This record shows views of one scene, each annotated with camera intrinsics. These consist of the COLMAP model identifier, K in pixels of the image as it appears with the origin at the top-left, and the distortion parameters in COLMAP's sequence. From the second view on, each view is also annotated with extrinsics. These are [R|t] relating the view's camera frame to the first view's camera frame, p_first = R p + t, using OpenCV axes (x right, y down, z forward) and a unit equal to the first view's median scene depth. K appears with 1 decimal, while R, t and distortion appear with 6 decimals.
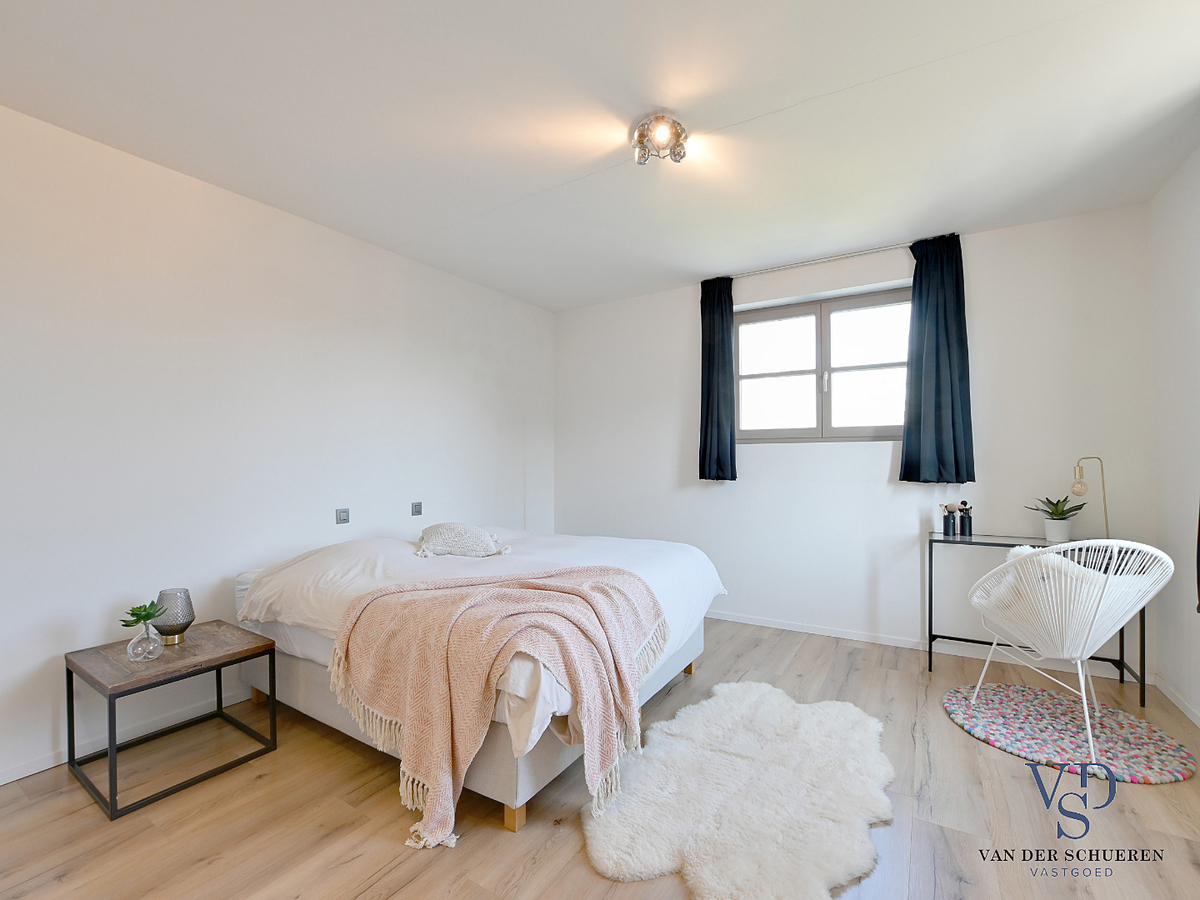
lens RADIAL K [[525.7, 0, 598.7], [0, 525.7, 451.3], [0, 0, 1]] dist [-0.033378, 0.004894]
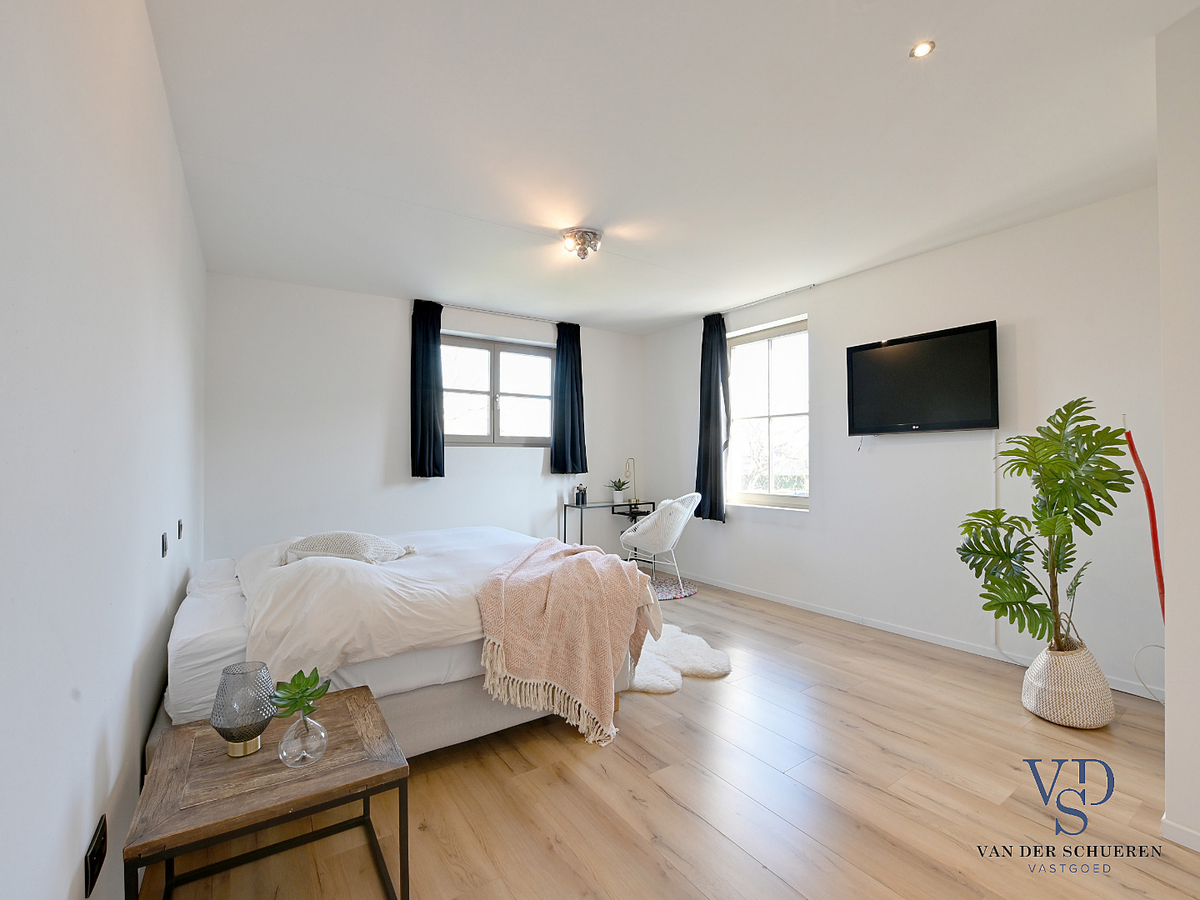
lens RADIAL K [[525.7, 0, 602.7], [0, 525.7, 450.8], [0, 0, 1]] dist [-0.033378, 0.004894]
pose [[0.405628, 0.014861, 0.913918, -0.764227], [-0.015120, 0.999840, -0.009548, 0.002550], [-0.913913, -0.009946, 0.405788, 0.214593]]
